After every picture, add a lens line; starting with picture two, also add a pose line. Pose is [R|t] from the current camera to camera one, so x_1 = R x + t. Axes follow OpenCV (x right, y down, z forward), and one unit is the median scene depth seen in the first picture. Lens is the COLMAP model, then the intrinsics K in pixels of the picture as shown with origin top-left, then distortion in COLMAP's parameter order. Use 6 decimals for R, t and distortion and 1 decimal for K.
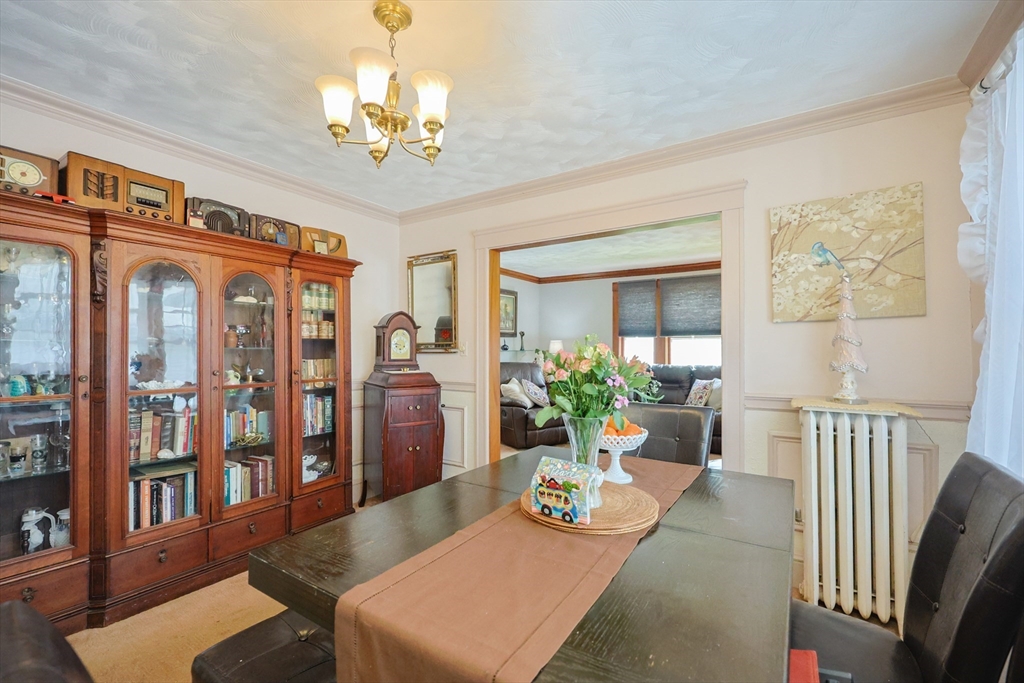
lens RADIAL K [[436.5, 0, 527.2], [0, 436.5, 345.5], [0, 0, 1]] dist [-0.000470, 0.000019]
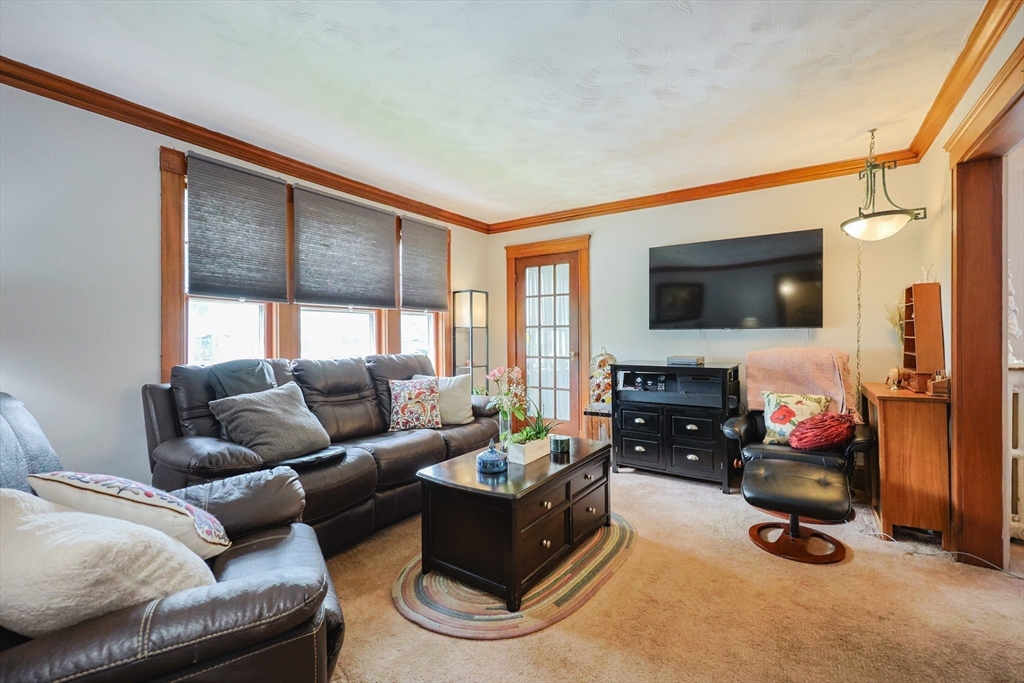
lens RADIAL K [[430.3, 0, 512.0], [0, 430.3, 341.5], [0, 0, 1]] dist [-0.002975, -0.000200]
pose [[0.038490, -0.006487, 0.999238, -0.161028], [-0.000068, 0.999979, 0.006494, 0.019184], [-0.999259, -0.000318, 0.038488, 0.721298]]
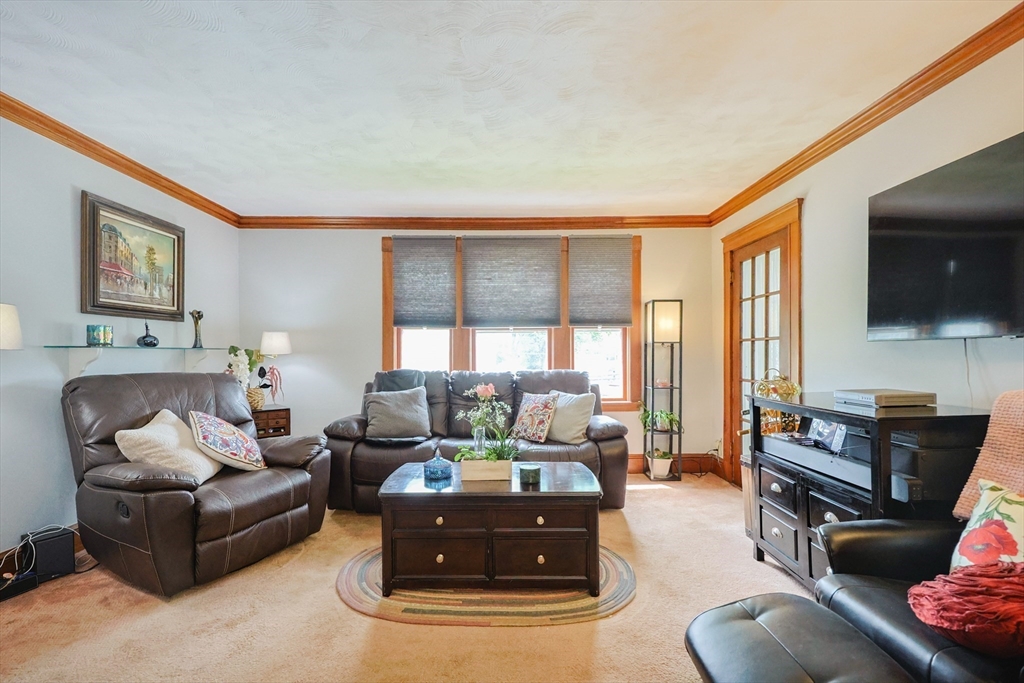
lens RADIAL K [[438.3, 0, 514.9], [0, 438.3, 359.8], [0, 0, 1]] dist [0.000876, 0.000131]
pose [[0.838475, -0.005977, 0.544908, 0.020537], [-0.001885, 0.999902, 0.013868, 0.017164], [-0.544938, -0.012655, 0.838381, 0.411840]]
